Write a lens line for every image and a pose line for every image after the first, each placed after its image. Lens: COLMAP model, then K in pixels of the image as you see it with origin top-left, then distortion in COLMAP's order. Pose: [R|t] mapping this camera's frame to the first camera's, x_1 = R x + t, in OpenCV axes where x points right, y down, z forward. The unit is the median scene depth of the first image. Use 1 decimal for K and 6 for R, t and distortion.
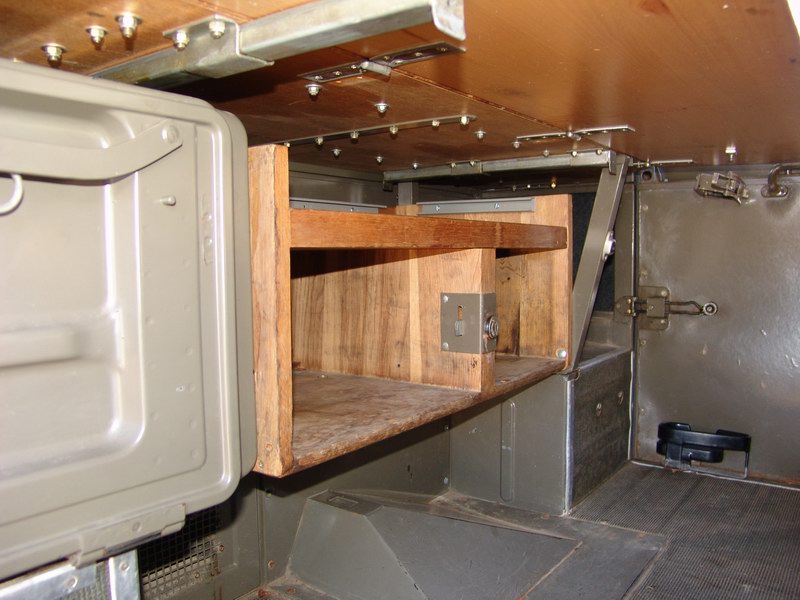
lens RADIAL K [[672.0, 0, 400.3], [0, 672.0, 301.0], [0, 0, 1]] dist [-0.155489, 0.131790]
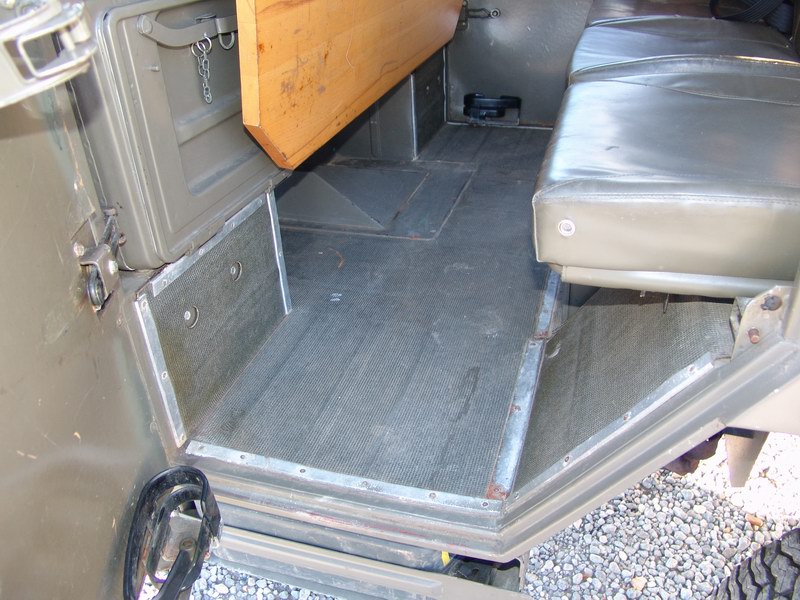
lens RADIAL K [[672.0, 0, 401.7], [0, 672.0, 302.0], [0, 0, 1]] dist [-0.155489, 0.131790]
pose [[0.943919, -0.201855, 0.261289, -0.246920], [0.059922, 0.882946, 0.465634, -0.116146], [-0.324694, -0.423864, 0.845525, -0.464091]]
